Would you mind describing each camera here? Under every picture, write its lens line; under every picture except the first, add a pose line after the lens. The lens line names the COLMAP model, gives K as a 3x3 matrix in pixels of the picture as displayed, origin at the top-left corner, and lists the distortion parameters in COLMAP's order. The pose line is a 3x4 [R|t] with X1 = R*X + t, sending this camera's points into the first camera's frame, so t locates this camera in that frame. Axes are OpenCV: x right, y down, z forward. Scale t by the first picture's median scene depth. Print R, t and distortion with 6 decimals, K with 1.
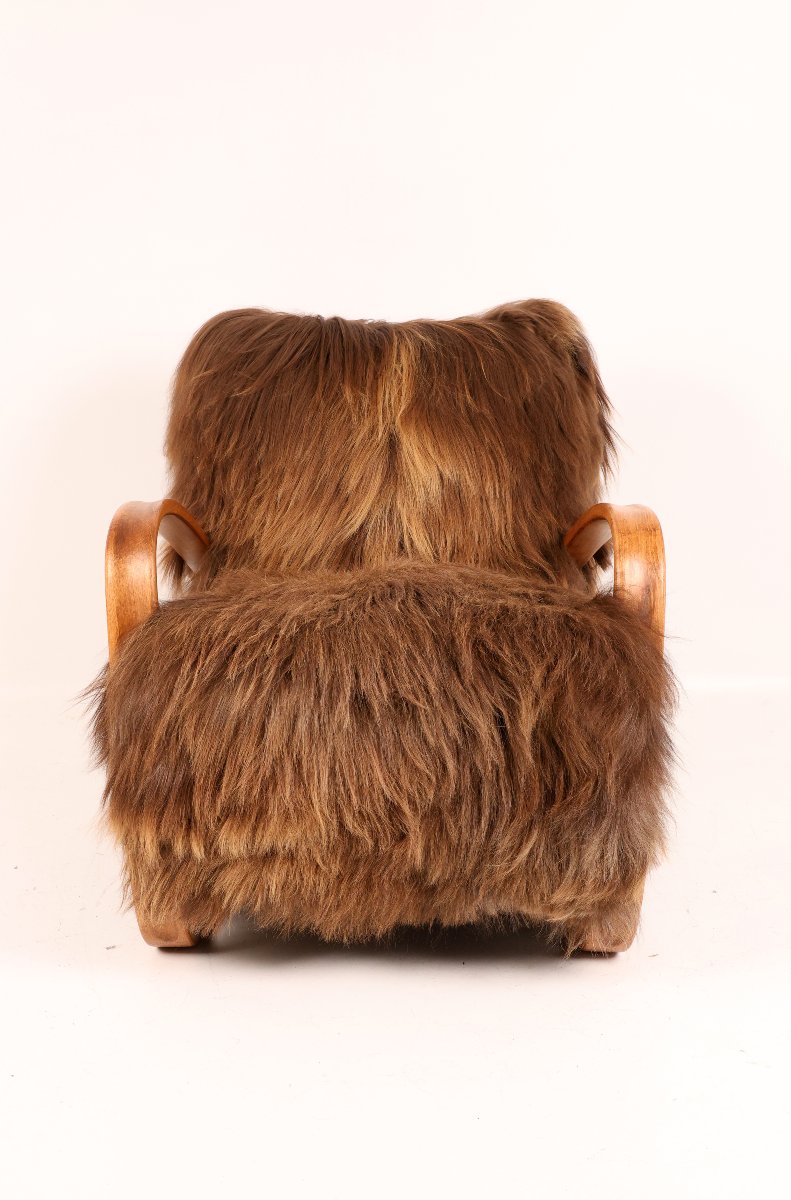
lens RADIAL K [[1843.4, 0, 395.5], [0, 1843.4, 600.0], [0, 0, 1]] dist [0.018463, 0.012405]
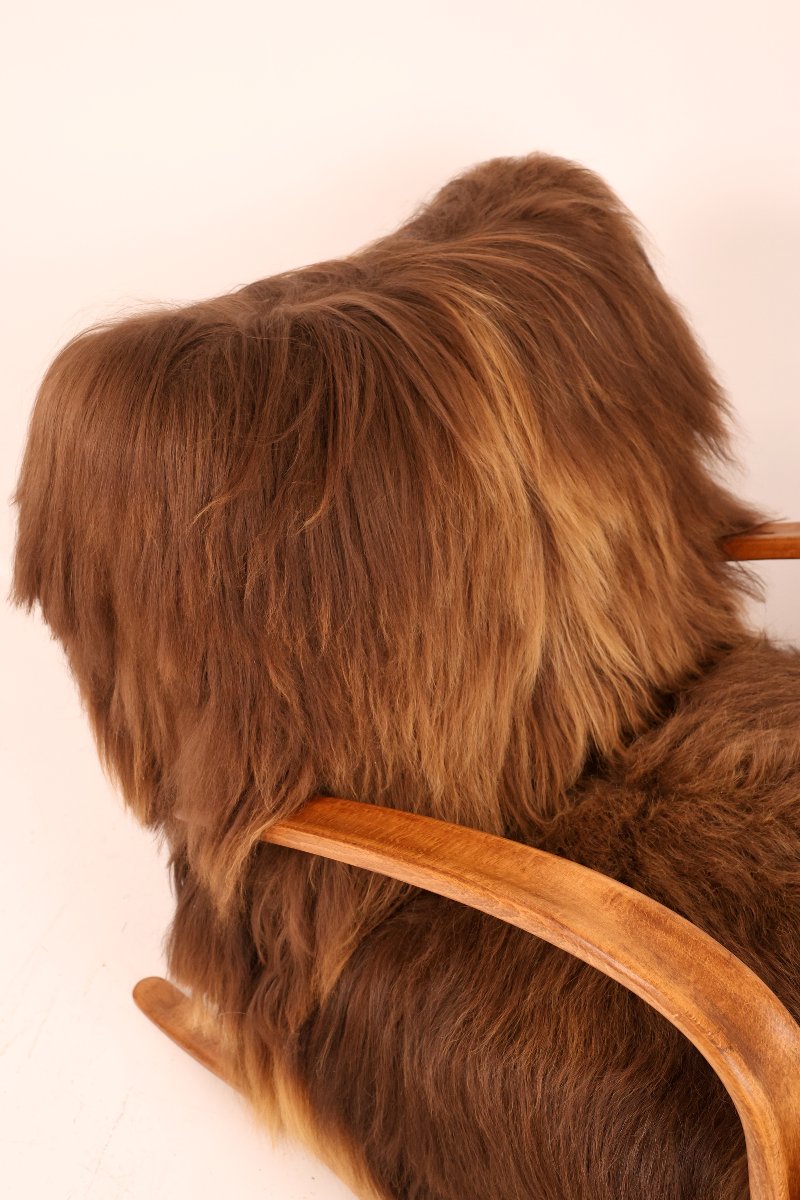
lens RADIAL K [[1703.2, 0, 400.0], [0, 1703.2, 600.0], [0, 0, 1]] dist [0.022843, -0.013871]
pose [[0.676851, -0.415222, 0.607835, -0.366426], [0.153480, 0.887183, 0.435143, -0.298008], [-0.719942, -0.201237, 0.664219, 0.673924]]
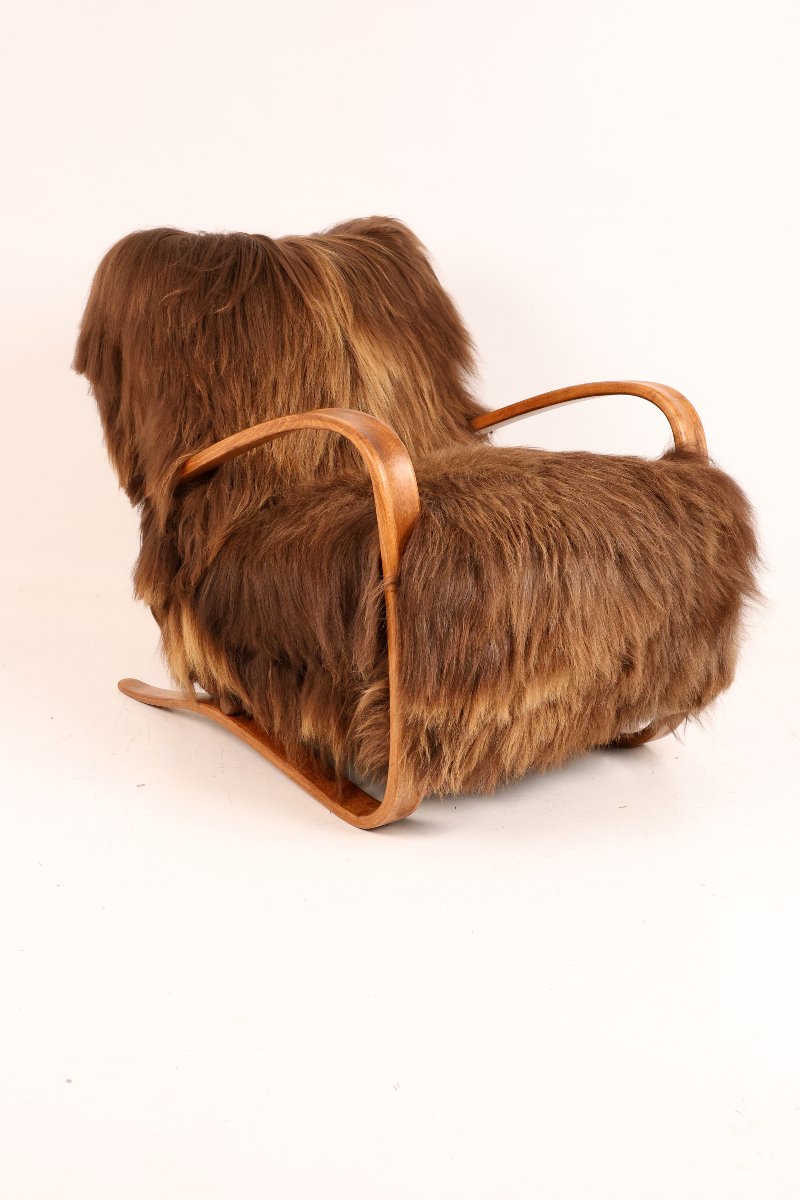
lens RADIAL K [[1703.2, 0, 400.0], [0, 1703.2, 600.0], [0, 0, 1]] dist [0.022843, -0.013871]
pose [[0.737427, -0.155593, 0.657261, -0.674050], [0.119690, 0.987807, 0.099555, -0.034634], [-0.664737, 0.005253, 0.747059, 0.219597]]
